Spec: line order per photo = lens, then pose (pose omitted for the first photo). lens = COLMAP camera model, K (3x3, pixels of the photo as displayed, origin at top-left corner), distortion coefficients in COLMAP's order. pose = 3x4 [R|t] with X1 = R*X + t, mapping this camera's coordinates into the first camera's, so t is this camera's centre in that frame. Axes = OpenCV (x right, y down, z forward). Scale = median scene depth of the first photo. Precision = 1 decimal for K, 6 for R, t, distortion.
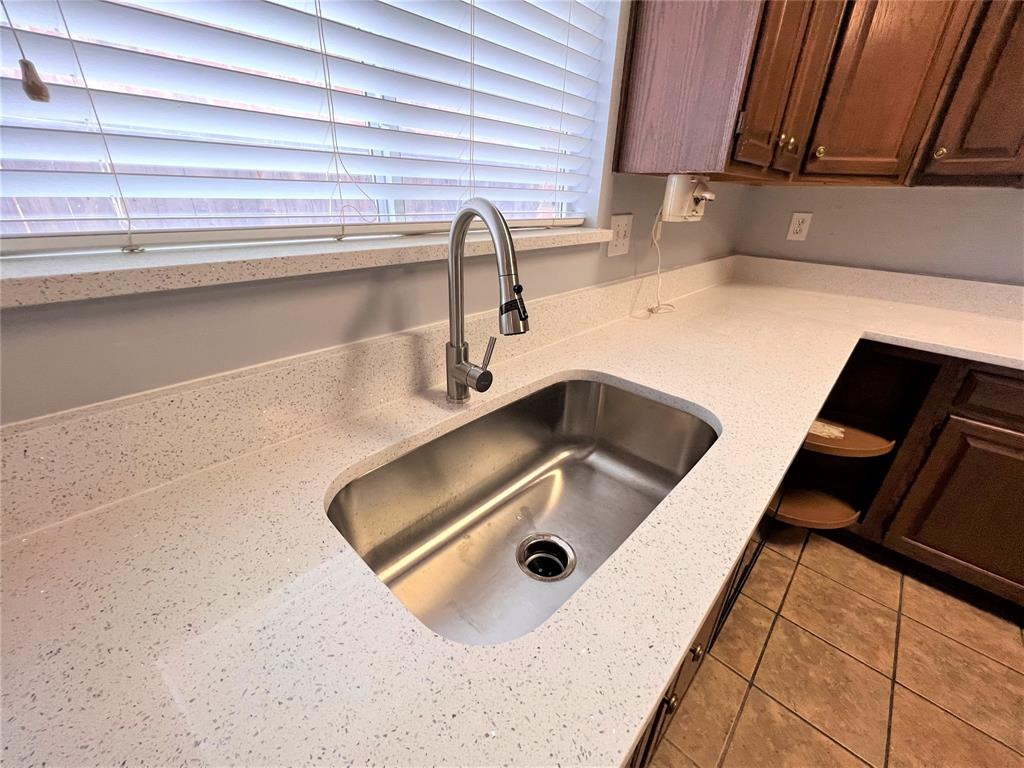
lens RADIAL K [[408.0, 0, 512.5], [0, 408.0, 381.3], [0, 0, 1]] dist [-0.000037, -0.000435]
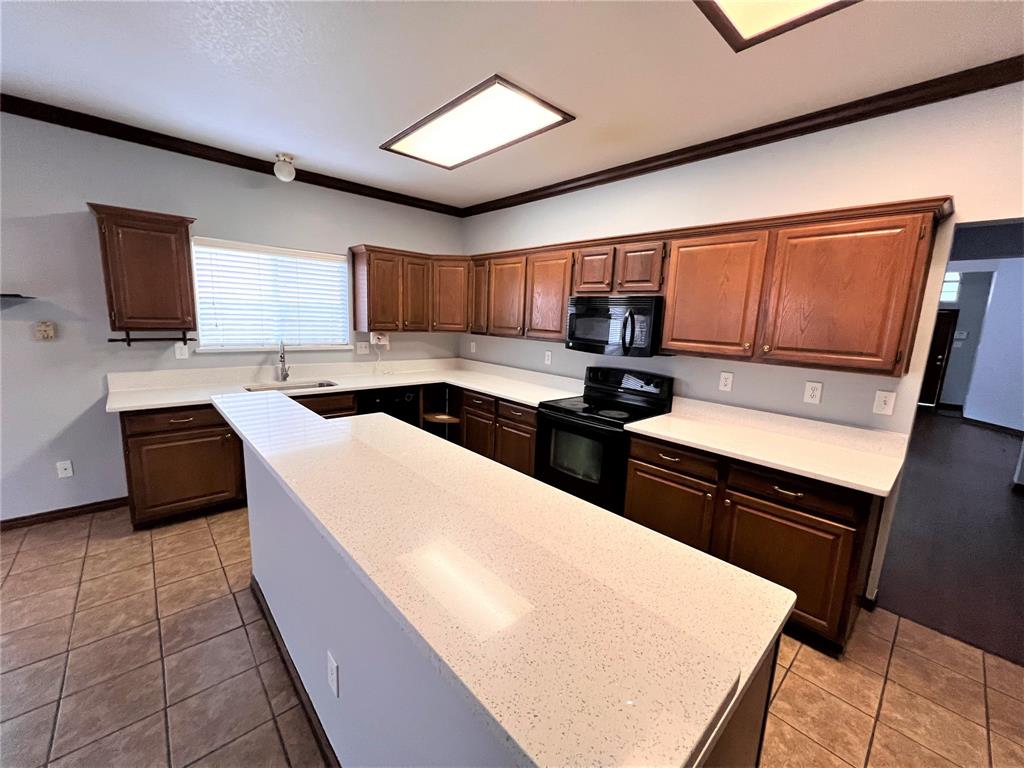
lens RADIAL K [[408.0, 0, 511.6], [0, 408.0, 386.0], [0, 0, 1]] dist [-0.000037, -0.000435]
pose [[0.996726, 0.026663, -0.076328, 1.950735], [-0.045905, 0.963762, -0.262782, 0.837551], [0.066556, 0.265426, 0.961831, -2.241450]]
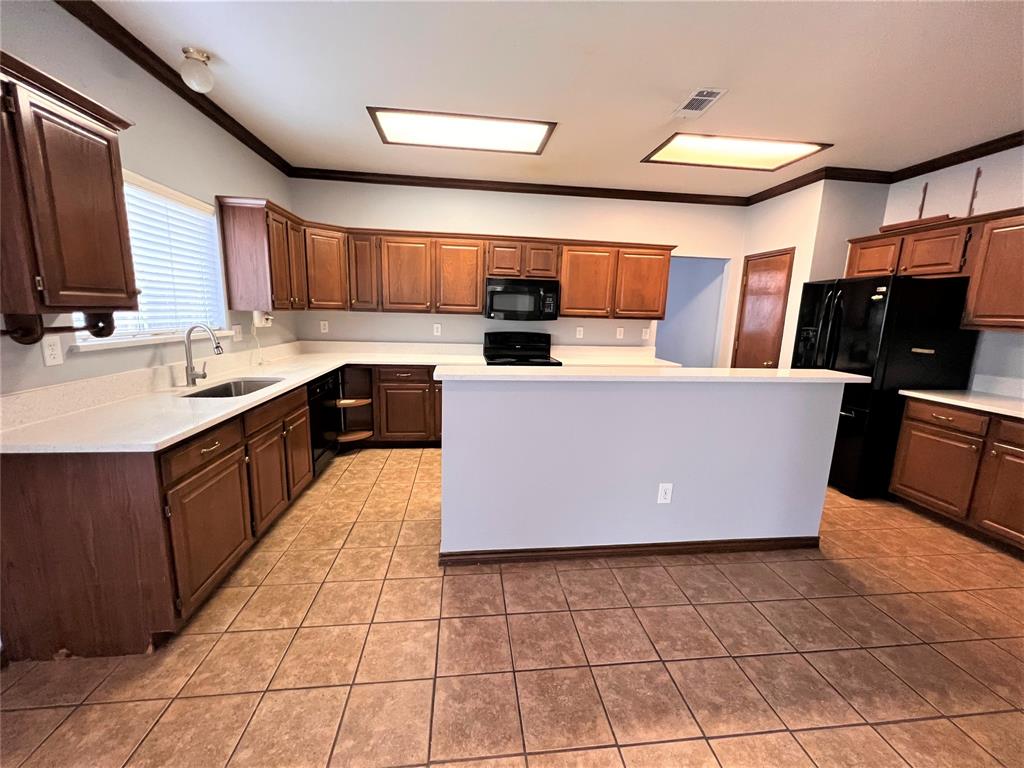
lens RADIAL K [[408.0, 0, 510.8], [0, 408.0, 385.3], [0, 0, 1]] dist [-0.000037, -0.000435]
pose [[0.645572, -0.146149, 0.749585, -0.640533], [0.311517, 0.946543, -0.083740, 0.754753], [-0.697276, 0.287569, 0.656590, -1.911928]]
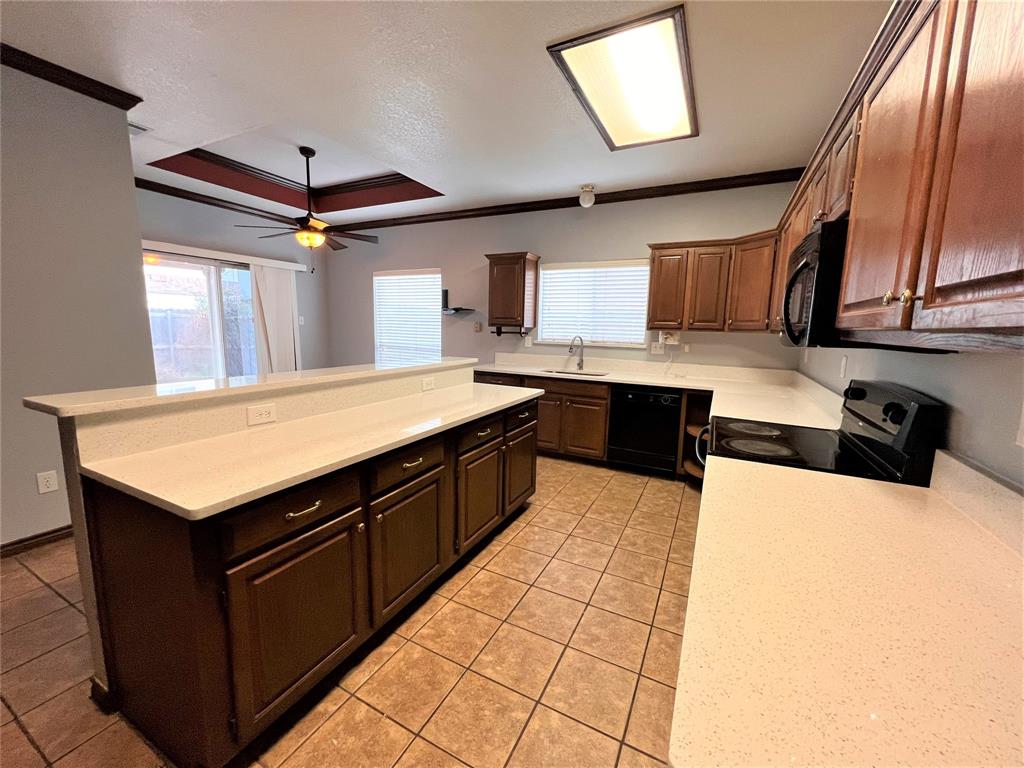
lens RADIAL K [[408.0, 0, 514.2], [0, 408.0, 383.0], [0, 0, 1]] dist [-0.000037, -0.000435]
pose [[0.282641, 0.114170, -0.952407, 3.512791], [-0.417438, 0.908582, -0.014964, 0.479062], [0.863632, 0.401800, 0.304461, -0.976791]]
